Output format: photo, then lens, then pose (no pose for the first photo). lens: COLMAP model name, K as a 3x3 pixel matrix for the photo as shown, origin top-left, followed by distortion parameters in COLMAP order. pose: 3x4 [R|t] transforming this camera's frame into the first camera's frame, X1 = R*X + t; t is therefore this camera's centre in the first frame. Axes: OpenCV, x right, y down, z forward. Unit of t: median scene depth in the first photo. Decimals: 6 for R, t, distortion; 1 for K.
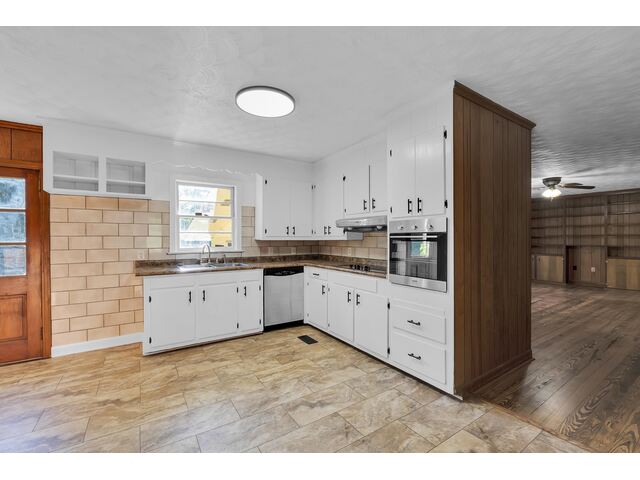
lens RADIAL K [[277.3, 0, 320.0], [0, 277.3, 240.0], [0, 0, 1]] dist [-0.008918, 0.000245]
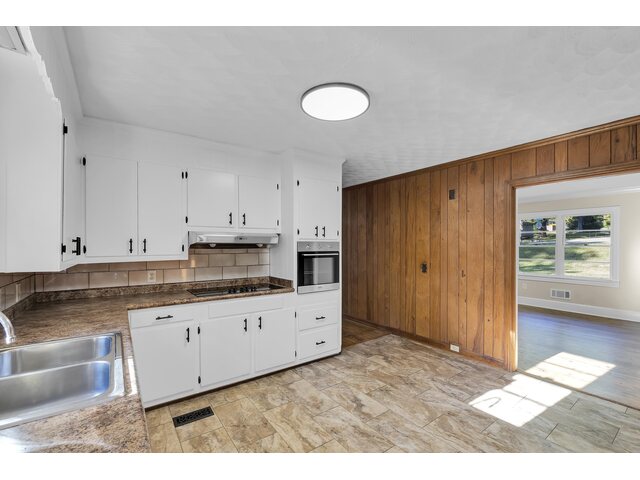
lens RADIAL K [[285.6, 0, 319.5], [0, 285.6, 244.0], [0, 0, 1]] dist [-0.001048, -0.000167]
pose [[-0.045005, -0.000484, 0.998987, -0.953571], [0.003508, 0.999994, 0.000642, -0.057874], [-0.998981, 0.003533, -0.045003, 0.964677]]
